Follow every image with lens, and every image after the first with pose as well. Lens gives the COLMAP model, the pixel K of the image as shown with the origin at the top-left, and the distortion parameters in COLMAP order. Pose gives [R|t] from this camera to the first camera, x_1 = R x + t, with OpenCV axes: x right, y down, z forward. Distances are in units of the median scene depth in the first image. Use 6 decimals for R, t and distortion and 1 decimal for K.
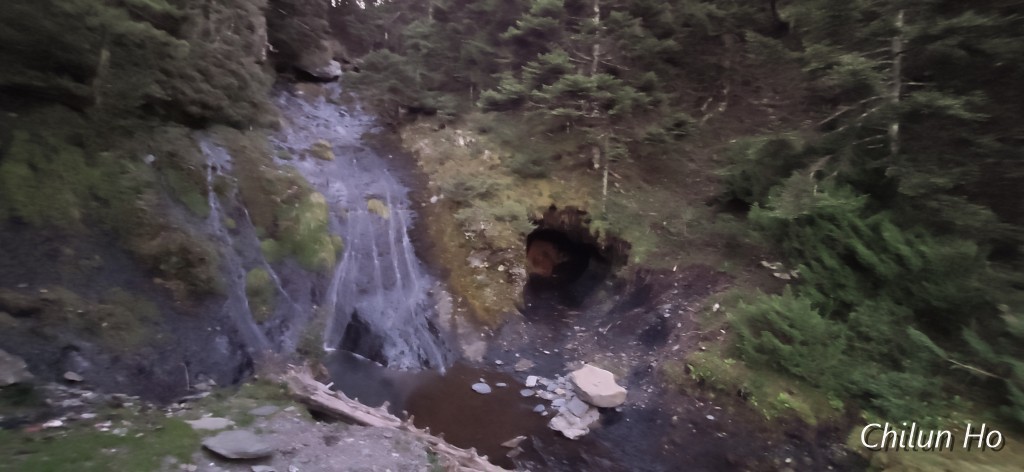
lens RADIAL K [[446.7, 0, 510.6], [0, 446.7, 232.7], [0, 0, 1]] dist [-0.037868, 0.023606]
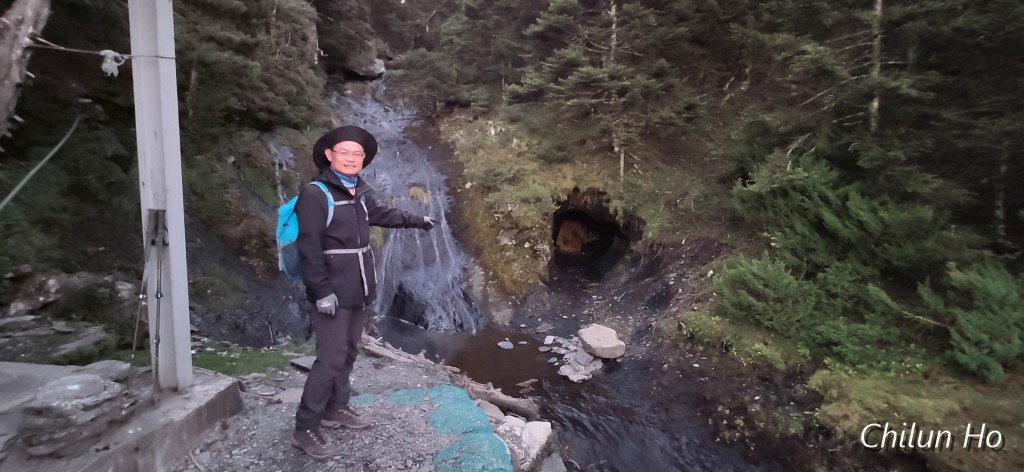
lens RADIAL K [[446.6, 0, 510.7], [0, 446.6, 232.7], [0, 0, 1]] dist [-0.041062, 0.028622]
pose [[0.994220, -0.021639, -0.105161, 0.057744], [0.025151, 0.999165, 0.032192, 0.011809], [0.104377, -0.034651, 0.993934, -0.115102]]
